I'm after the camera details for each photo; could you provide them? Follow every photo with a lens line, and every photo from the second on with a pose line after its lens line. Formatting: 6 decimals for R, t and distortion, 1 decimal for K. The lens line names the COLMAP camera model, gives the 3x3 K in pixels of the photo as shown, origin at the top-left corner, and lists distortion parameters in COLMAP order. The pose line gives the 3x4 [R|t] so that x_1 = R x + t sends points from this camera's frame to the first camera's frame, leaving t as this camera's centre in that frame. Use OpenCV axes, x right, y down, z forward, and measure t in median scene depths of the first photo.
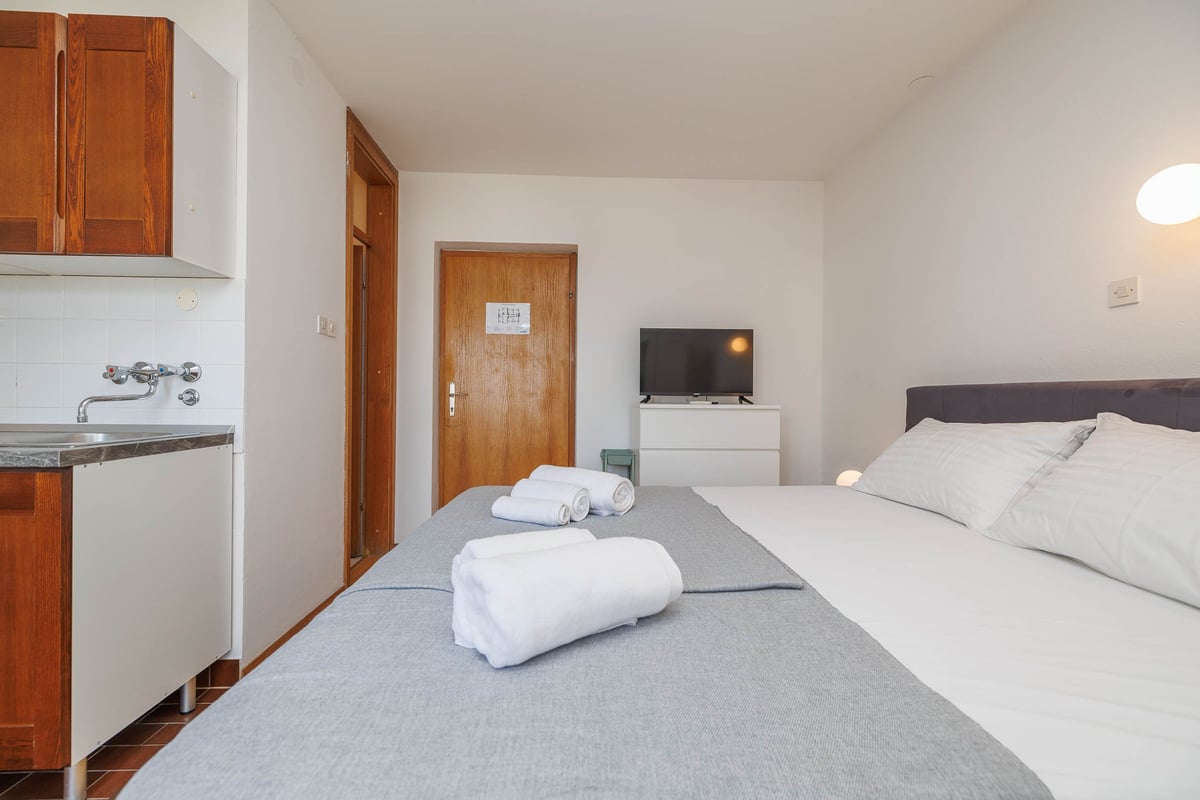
lens RADIAL K [[504.2, 0, 591.6], [0, 504.2, 399.6], [0, 0, 1]] dist [0.000852, 0.000052]
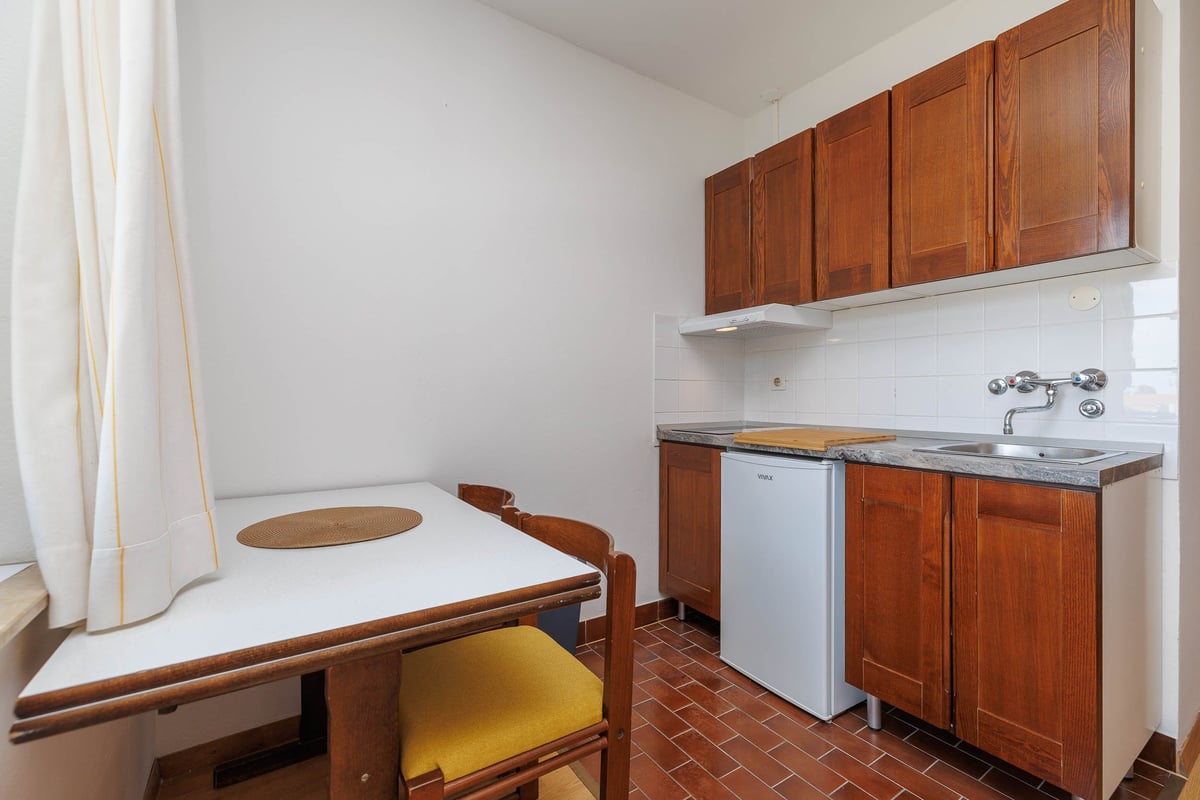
lens RADIAL K [[504.2, 0, 591.4], [0, 504.2, 400.2], [0, 0, 1]] dist [0.000852, 0.000052]
pose [[0.521035, 0.005567, -0.853517, -0.592742], [-0.003735, 0.999984, 0.004243, -0.023857], [0.853527, 0.000977, 0.521047, -0.240926]]
